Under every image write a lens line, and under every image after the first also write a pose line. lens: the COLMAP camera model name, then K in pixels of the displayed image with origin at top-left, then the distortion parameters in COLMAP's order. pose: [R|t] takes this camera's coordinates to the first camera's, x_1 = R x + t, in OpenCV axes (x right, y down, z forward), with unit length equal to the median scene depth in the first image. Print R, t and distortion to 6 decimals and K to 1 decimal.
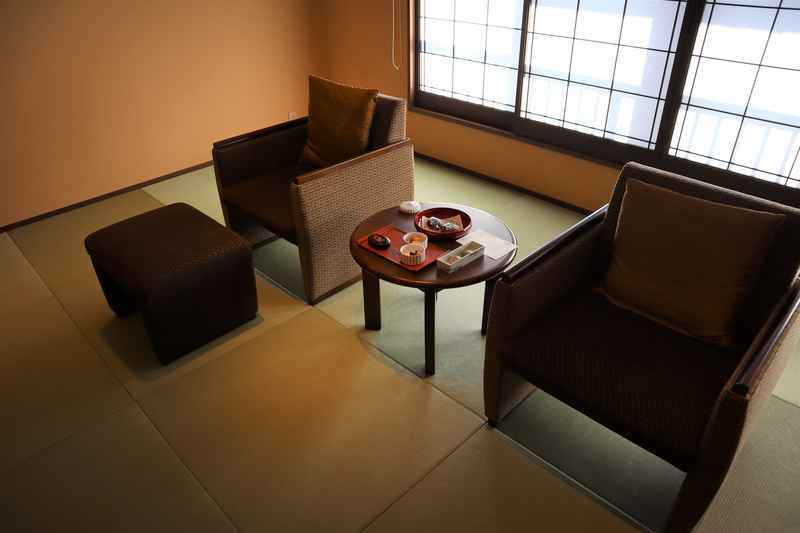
lens RADIAL K [[547.3, 0, 400.0], [0, 547.3, 266.5], [0, 0, 1]] dist [-0.128362, 0.073534]
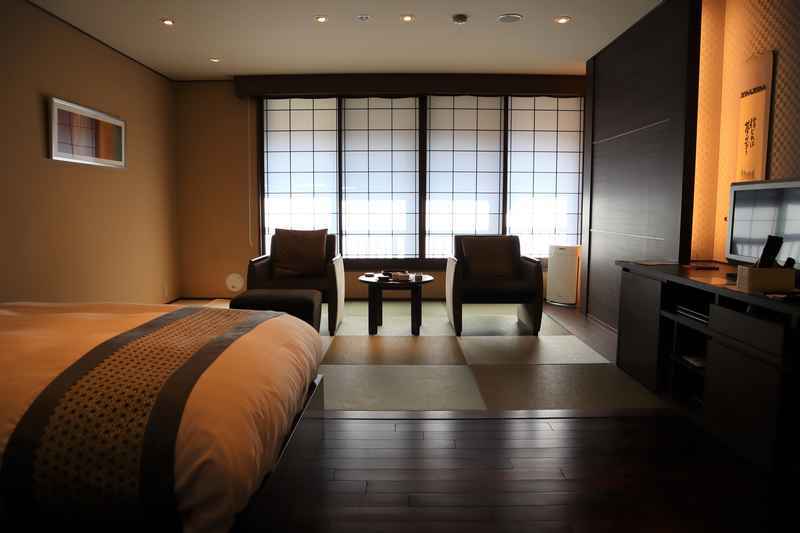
lens RADIAL K [[547.3, 0, 400.0], [0, 547.3, 266.5], [0, 0, 1]] dist [-0.128362, 0.073534]
pose [[0.711286, -0.062580, 0.700112, -1.192188], [0.364510, 0.884474, -0.291269, 0.454126], [-0.601003, 0.462373, 0.651925, -0.396446]]
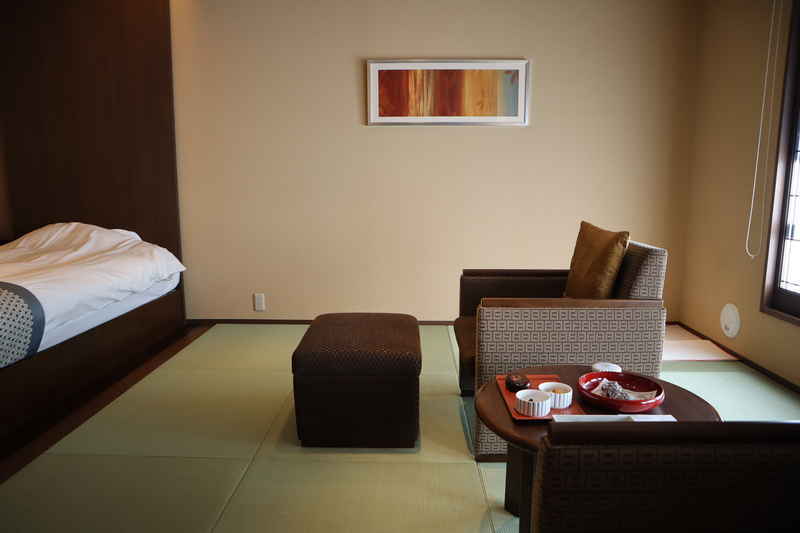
lens RADIAL K [[547.3, 0, 400.0], [0, 547.3, 266.5], [0, 0, 1]] dist [-0.128362, 0.073534]
pose [[0.686610, 0.127259, -0.715802, 0.284522], [-0.394443, 0.892264, -0.219725, 0.031446], [0.610722, 0.433209, 0.662834, 0.252623]]
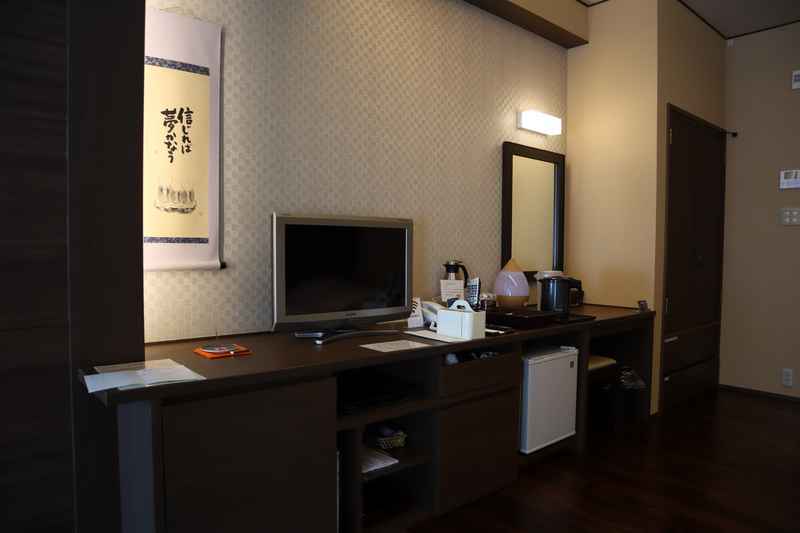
lens RADIAL K [[547.3, 0, 400.0], [0, 547.3, 266.5], [0, 0, 1]] dist [-0.128362, 0.073534]
pose [[-0.997306, -0.002278, 0.073325, -0.145181], [0.039623, 0.824459, 0.564534, -0.132319], [-0.061739, 0.565918, -0.822147, 0.487373]]
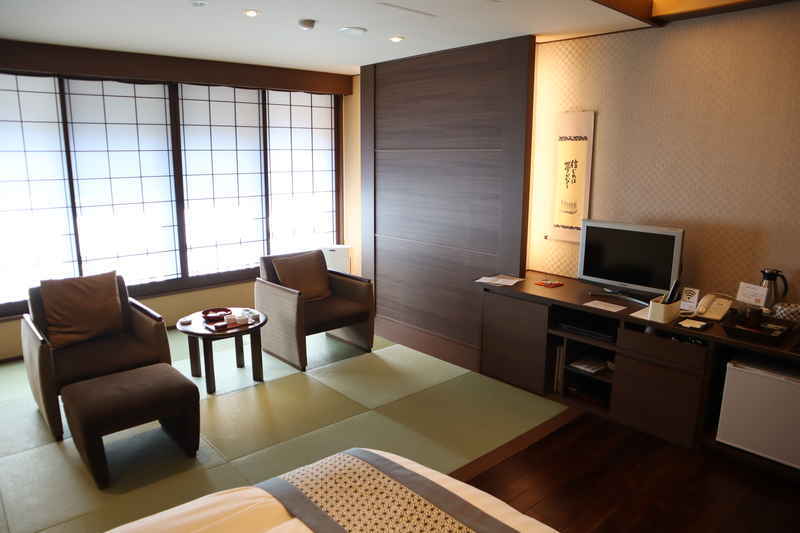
lens RADIAL K [[547.3, 0, 400.0], [0, 547.3, 266.5], [0, 0, 1]] dist [-0.128362, 0.073534]
pose [[0.057733, -0.184447, 0.981145, -1.356386], [0.525729, 0.841091, 0.127183, -0.096564], [-0.848691, 0.508474, 0.145528, 0.087629]]
